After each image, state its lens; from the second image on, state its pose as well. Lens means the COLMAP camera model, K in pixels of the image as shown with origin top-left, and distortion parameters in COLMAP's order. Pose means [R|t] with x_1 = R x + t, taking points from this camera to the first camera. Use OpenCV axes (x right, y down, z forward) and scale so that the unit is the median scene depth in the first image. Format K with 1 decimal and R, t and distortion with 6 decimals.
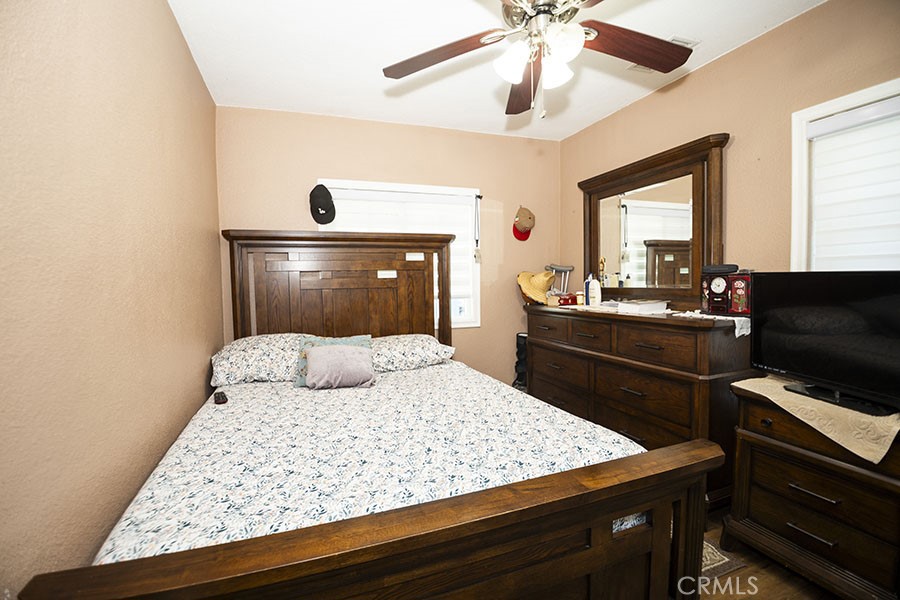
lens RADIAL K [[387.6, 0, 444.0], [0, 387.6, 299.9], [0, 0, 1]] dist [-0.039020, -0.001578]
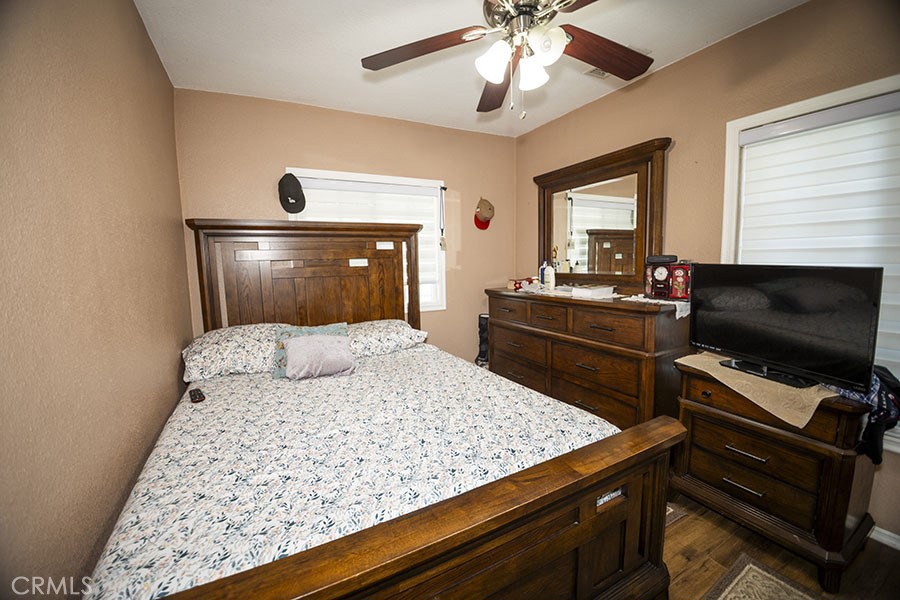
lens RADIAL K [[350.1, 0, 446.3], [0, 350.1, 296.2], [0, 0, 1]] dist [-0.030220, -0.004138]
pose [[0.991008, -0.018927, 0.132459, -0.062064], [0.012238, 0.998617, 0.051126, -0.033088], [-0.133244, -0.049045, 0.989869, 0.054326]]
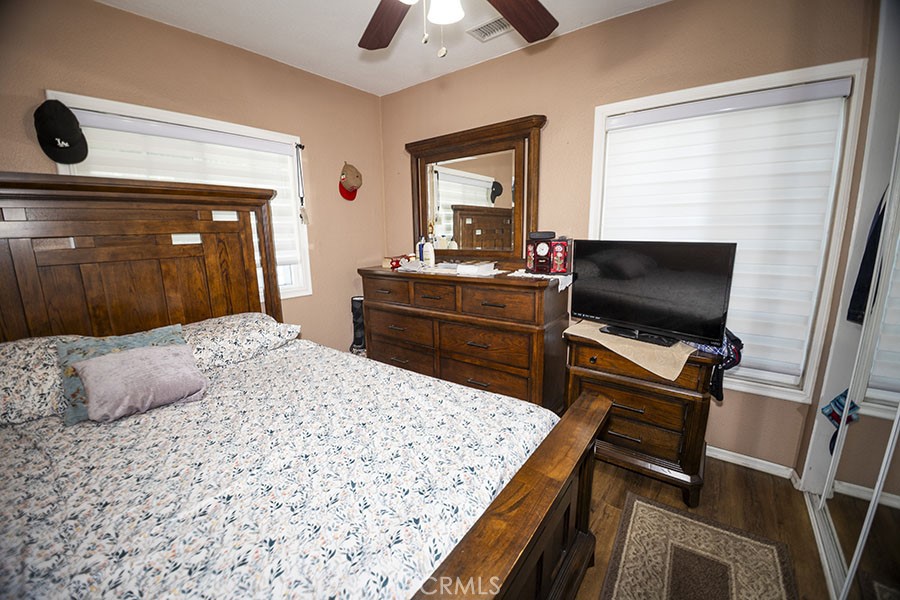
lens RADIAL K [[350.1, 0, 446.2], [0, 350.1, 301.9], [0, 0, 1]] dist [-0.030220, -0.004138]
pose [[0.842022, -0.100630, 0.529974, -0.140698], [0.027883, 0.989252, 0.143538, -0.042543], [-0.538722, -0.106085, 0.835778, 0.242272]]
